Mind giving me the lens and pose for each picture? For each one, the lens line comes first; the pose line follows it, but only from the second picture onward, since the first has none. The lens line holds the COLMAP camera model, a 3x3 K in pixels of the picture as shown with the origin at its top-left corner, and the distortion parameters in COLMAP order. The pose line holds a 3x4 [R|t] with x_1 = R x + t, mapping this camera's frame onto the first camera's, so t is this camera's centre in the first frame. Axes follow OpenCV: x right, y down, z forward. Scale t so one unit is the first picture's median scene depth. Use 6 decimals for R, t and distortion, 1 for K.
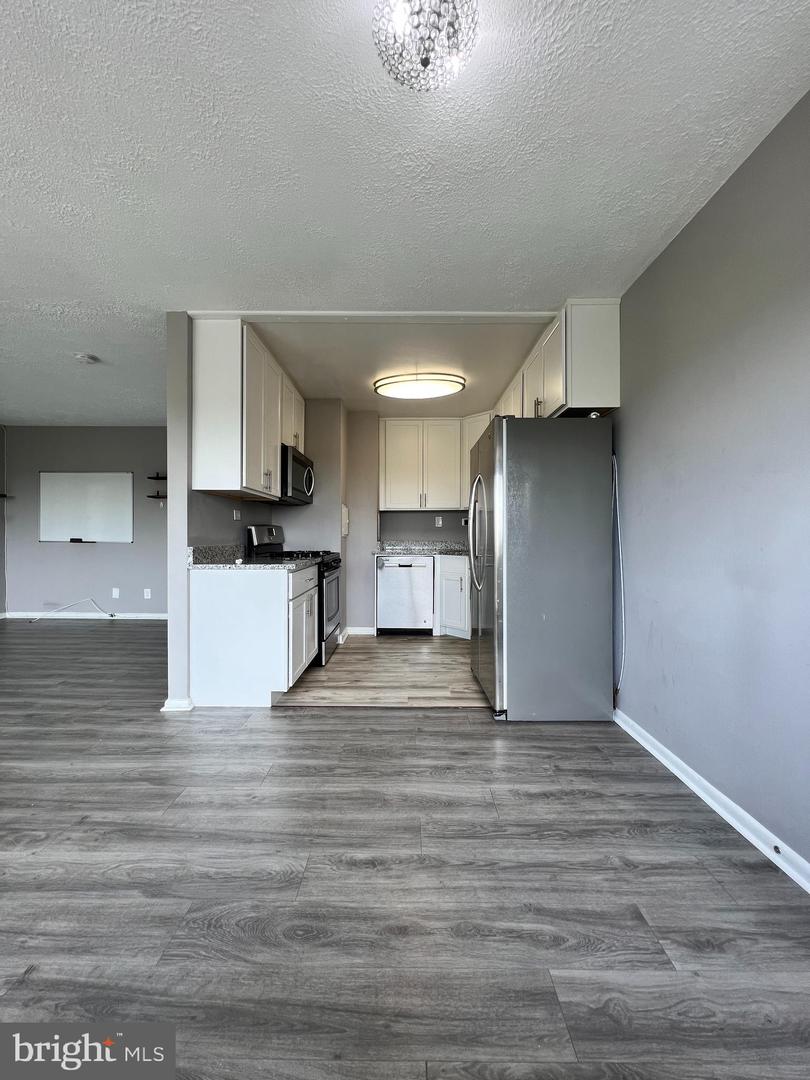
lens RADIAL K [[431.7, 0, 405.0], [0, 431.7, 540.0], [0, 0, 1]] dist [-0.001049, 0.000299]
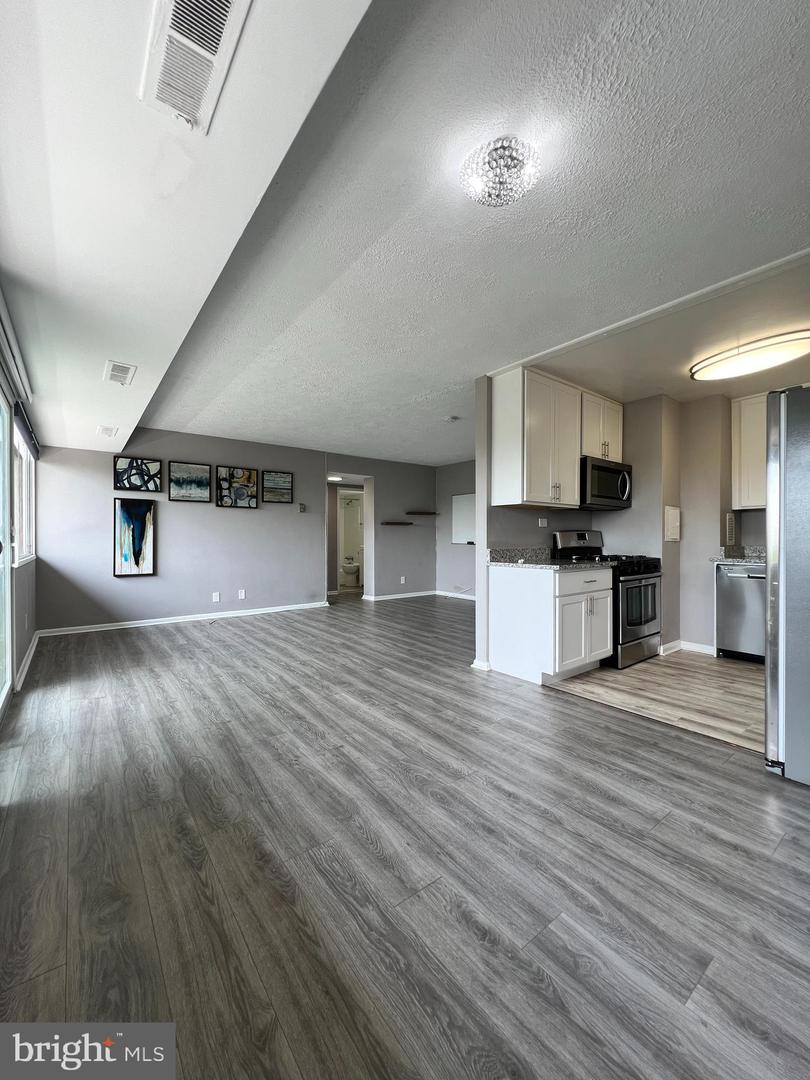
lens RADIAL K [[431.7, 0, 405.0], [0, 431.7, 540.0], [0, 0, 1]] dist [-0.001049, 0.000299]
pose [[0.616202, 0.000711, -0.787588, 0.395695], [-0.005634, 0.999978, -0.003505, -0.005527], [0.787568, 0.006596, 0.616192, -0.028156]]
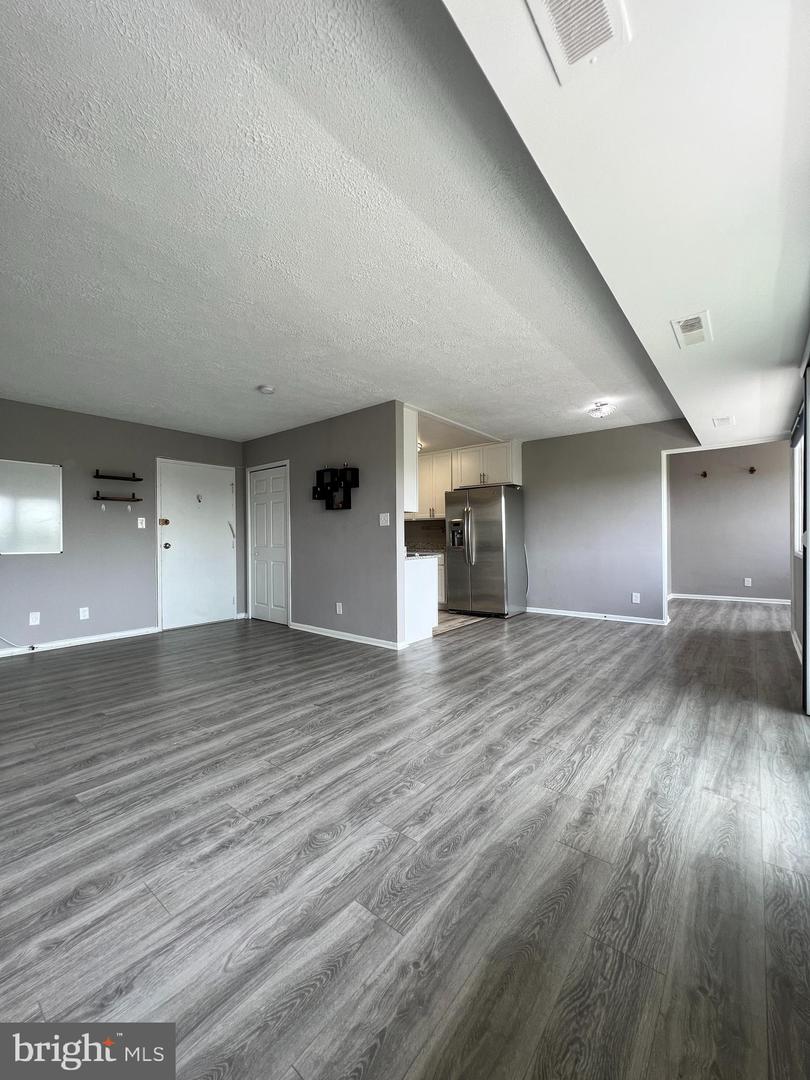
lens RADIAL K [[427.1, 0, 405.0], [0, 427.1, 540.0], [0, 0, 1]] dist [-0.003037, -0.000084]
pose [[0.625604, -0.014178, 0.780012, -1.752572], [0.021476, 0.999769, 0.000947, -0.010884], [-0.779845, 0.016159, 0.625764, -0.010224]]
